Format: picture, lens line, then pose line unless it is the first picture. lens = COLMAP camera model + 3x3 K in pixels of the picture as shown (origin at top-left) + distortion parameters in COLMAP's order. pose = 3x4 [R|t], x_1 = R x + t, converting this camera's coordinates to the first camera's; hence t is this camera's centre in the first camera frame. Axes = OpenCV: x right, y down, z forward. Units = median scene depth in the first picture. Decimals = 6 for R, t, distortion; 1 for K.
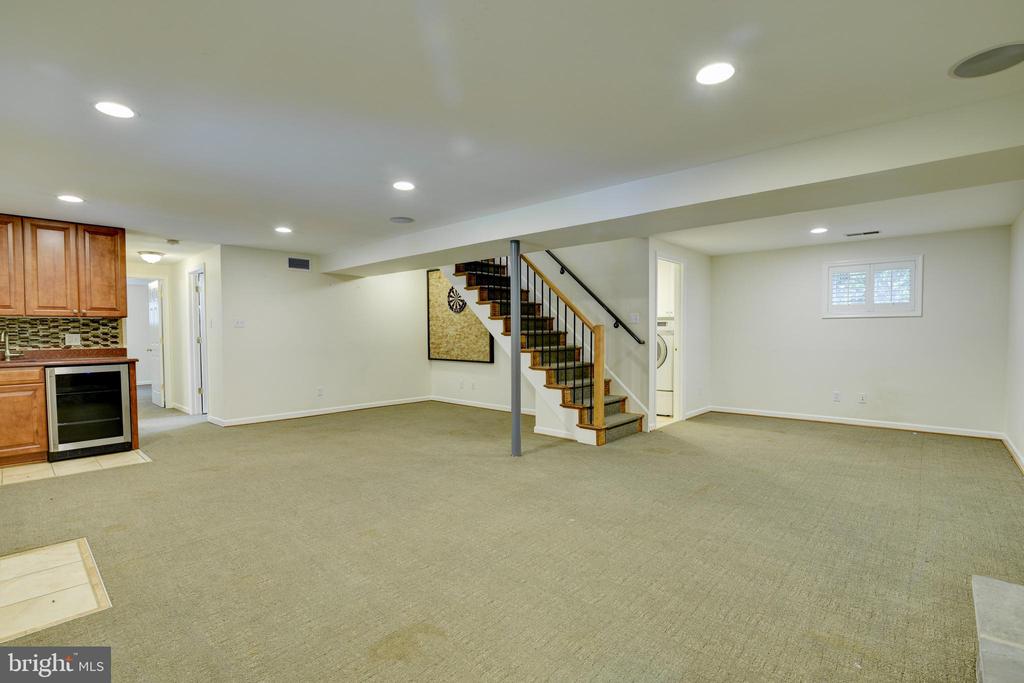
lens RADIAL K [[475.5, 0, 514.9], [0, 475.5, 347.0], [0, 0, 1]] dist [-0.020295, 0.002128]
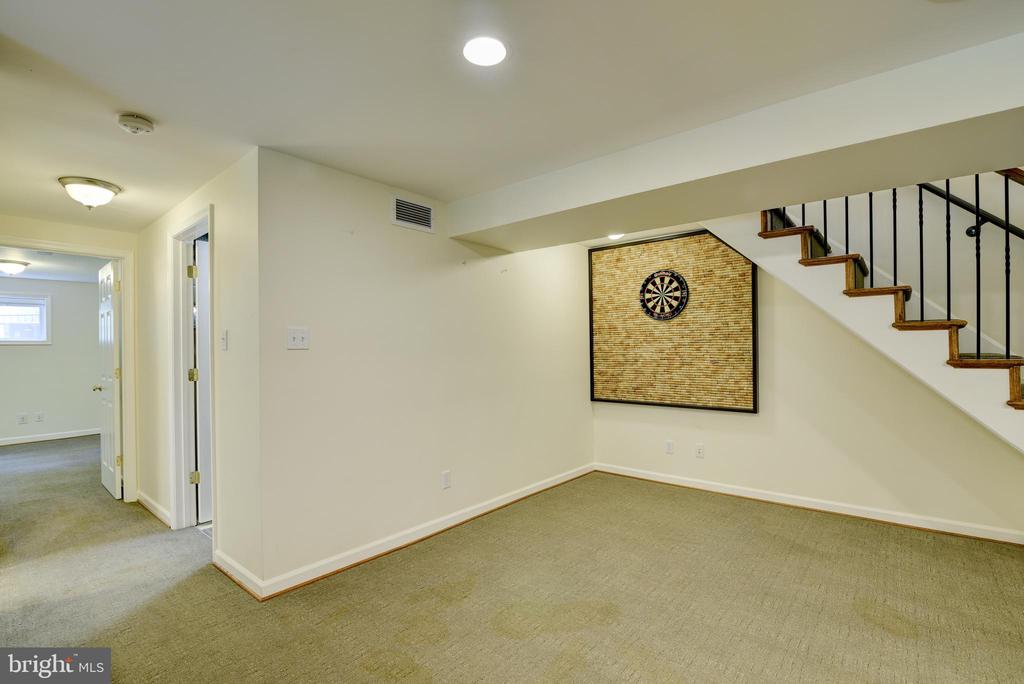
lens RADIAL K [[475.5, 0, 516.9], [0, 475.5, 347.5], [0, 0, 1]] dist [-0.020295, 0.002128]
pose [[0.999423, -0.005364, 0.033528, -0.412383], [0.006449, 0.999456, -0.032329, -0.029586], [-0.033336, 0.032526, 0.998915, 0.587075]]
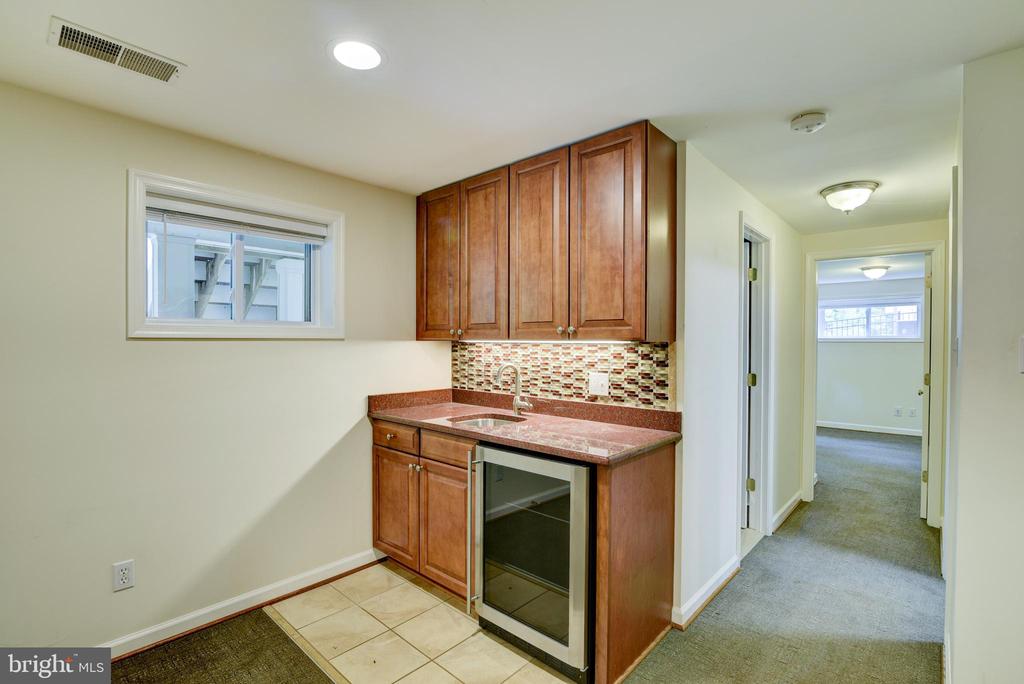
lens RADIAL K [[475.5, 0, 508.0], [0, 475.5, 345.2], [0, 0, 1]] dist [-0.020295, 0.002128]
pose [[-0.017089, 0.013691, -0.999760, -0.350812], [-0.034652, 0.999297, 0.014277, -0.050907], [0.999253, 0.034888, -0.016602, 0.740312]]
